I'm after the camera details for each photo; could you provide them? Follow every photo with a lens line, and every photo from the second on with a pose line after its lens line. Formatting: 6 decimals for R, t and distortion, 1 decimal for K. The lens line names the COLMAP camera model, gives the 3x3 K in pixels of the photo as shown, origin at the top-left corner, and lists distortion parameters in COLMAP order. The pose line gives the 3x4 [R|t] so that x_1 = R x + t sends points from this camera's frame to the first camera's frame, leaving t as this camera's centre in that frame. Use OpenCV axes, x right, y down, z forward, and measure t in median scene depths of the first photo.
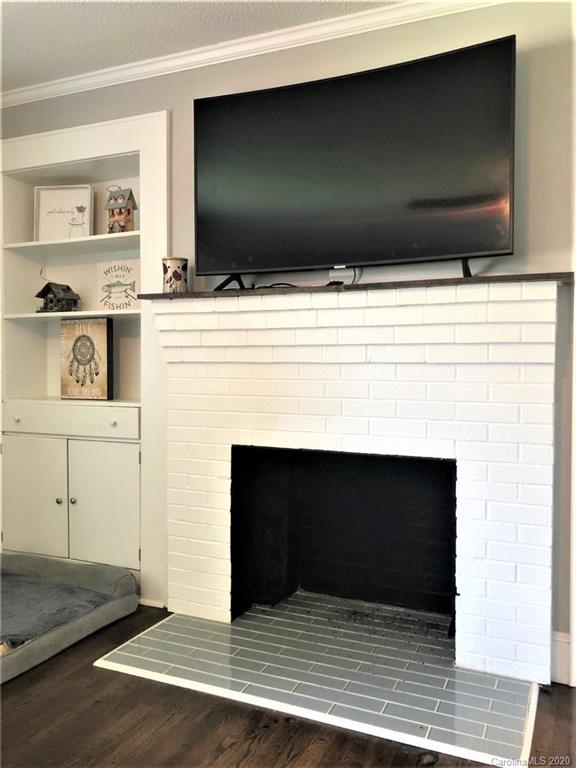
lens RADIAL K [[644.0, 0, 288.0], [0, 644.0, 384.0], [0, 0, 1]] dist [0.086279, -0.139072]
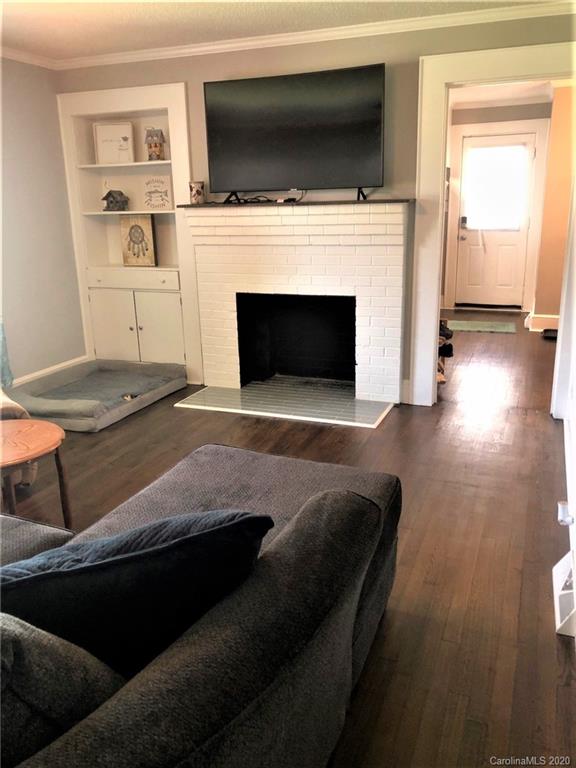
lens RADIAL K [[644.0, 0, 288.0], [0, 644.0, 384.0], [0, 0, 1]] dist [0.086279, -0.139072]
pose [[0.998571, -0.038748, 0.036808, -0.017918], [0.028702, 0.969792, 0.242237, -0.079243], [-0.045083, -0.240835, 0.969519, -0.719059]]
